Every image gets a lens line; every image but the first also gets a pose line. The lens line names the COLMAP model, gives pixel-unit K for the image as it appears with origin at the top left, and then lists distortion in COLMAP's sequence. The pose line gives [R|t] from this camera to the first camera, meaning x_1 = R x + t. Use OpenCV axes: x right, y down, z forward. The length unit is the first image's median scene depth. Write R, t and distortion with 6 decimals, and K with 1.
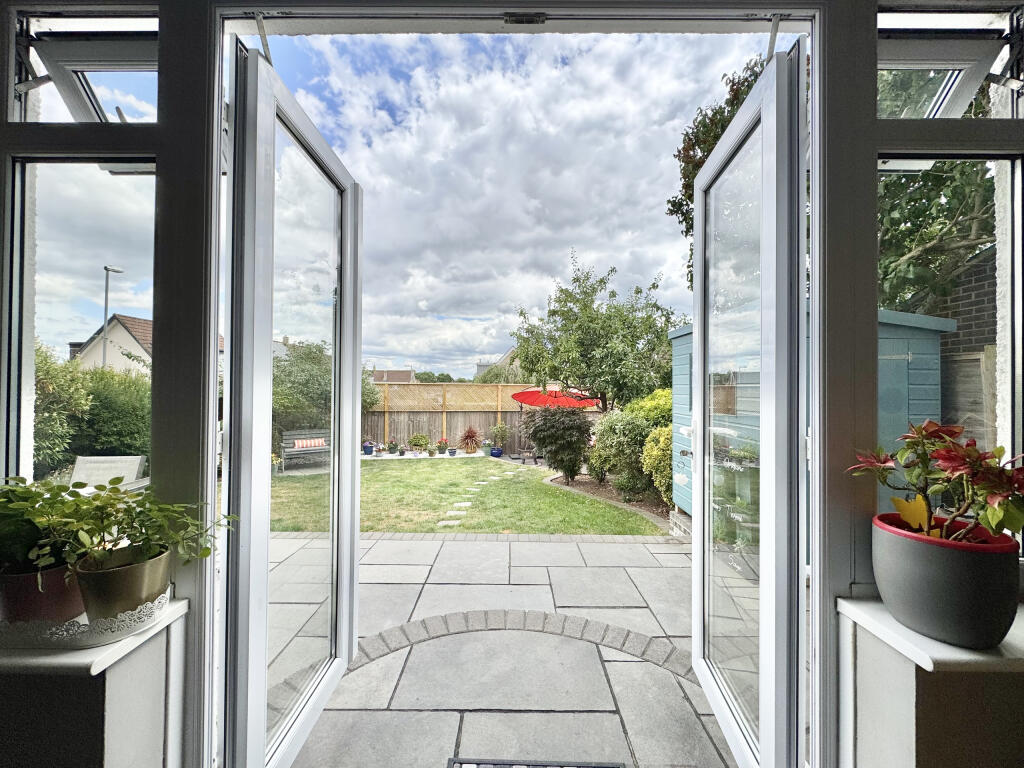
lens RADIAL K [[417.7, 0, 517.8], [0, 417.7, 378.0], [0, 0, 1]] dist [0.001952, -0.001208]
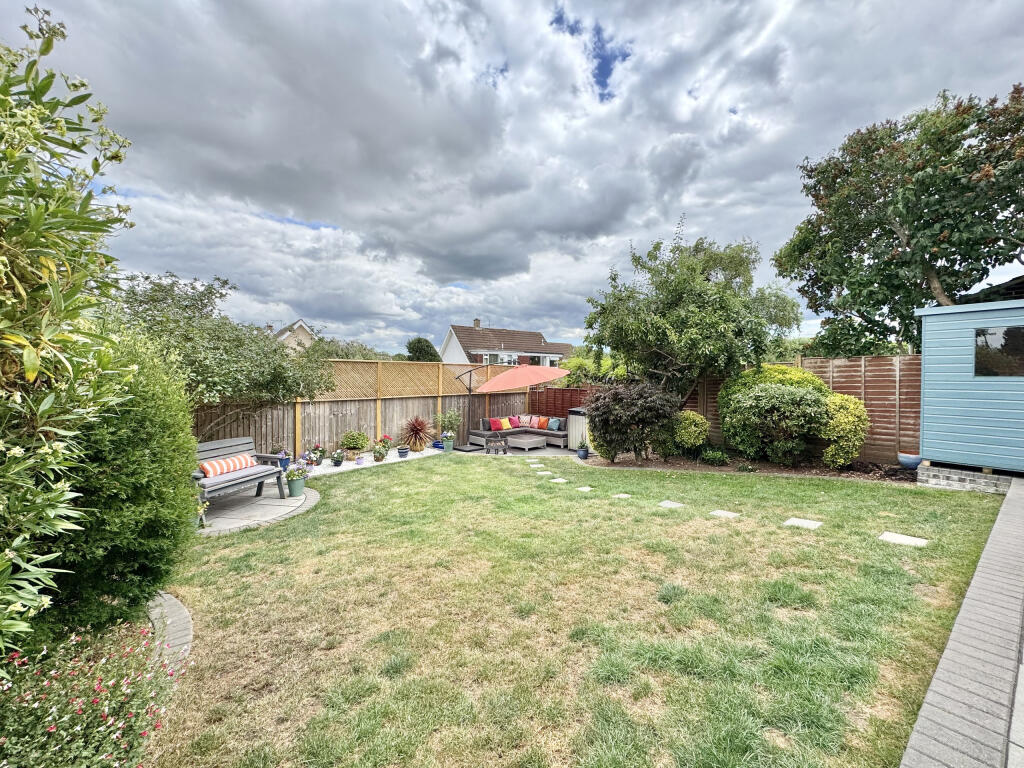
lens RADIAL K [[417.7, 0, 504.2], [0, 417.7, 392.1], [0, 0, 1]] dist [0.001952, -0.001208]
pose [[0.787662, -0.028765, 0.615436, -0.477599], [-0.011713, 0.998030, 0.061639, 0.023547], [-0.615997, -0.055760, 0.785773, 0.320727]]
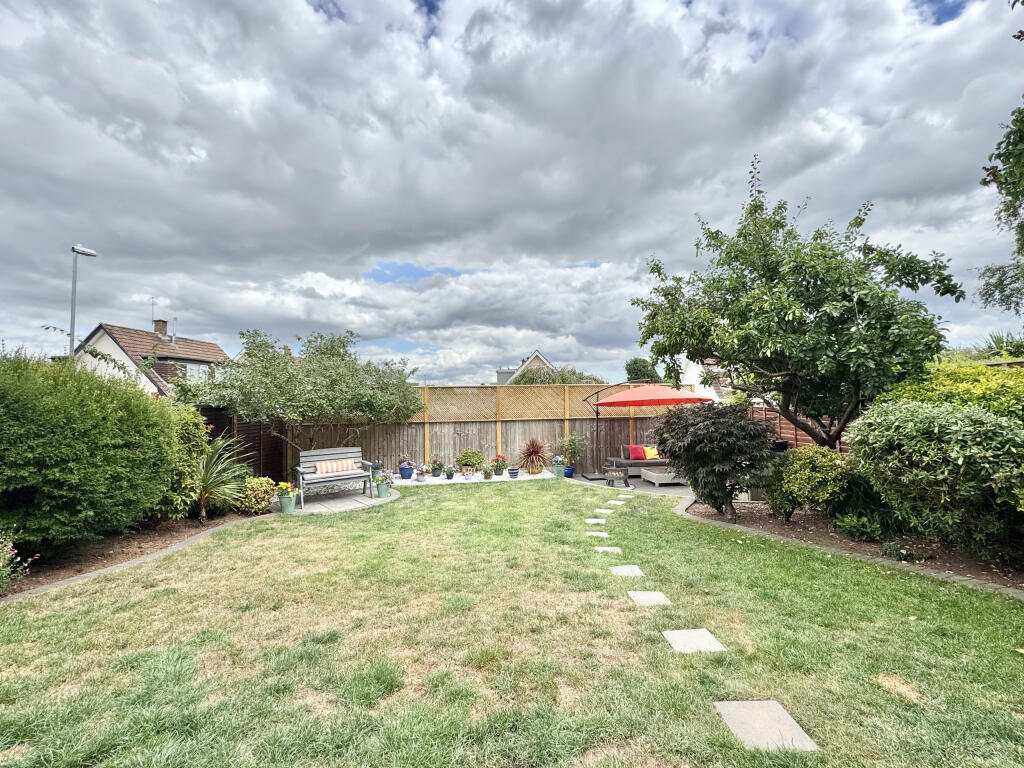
lens RADIAL K [[417.7, 0, 503.1], [0, 417.7, 380.5], [0, 0, 1]] dist [0.001952, -0.001208]
pose [[0.999423, -0.026685, -0.021025, -0.158165], [0.026125, 0.999308, -0.026490, 0.027159], [0.021717, 0.025926, 0.999428, 0.226925]]
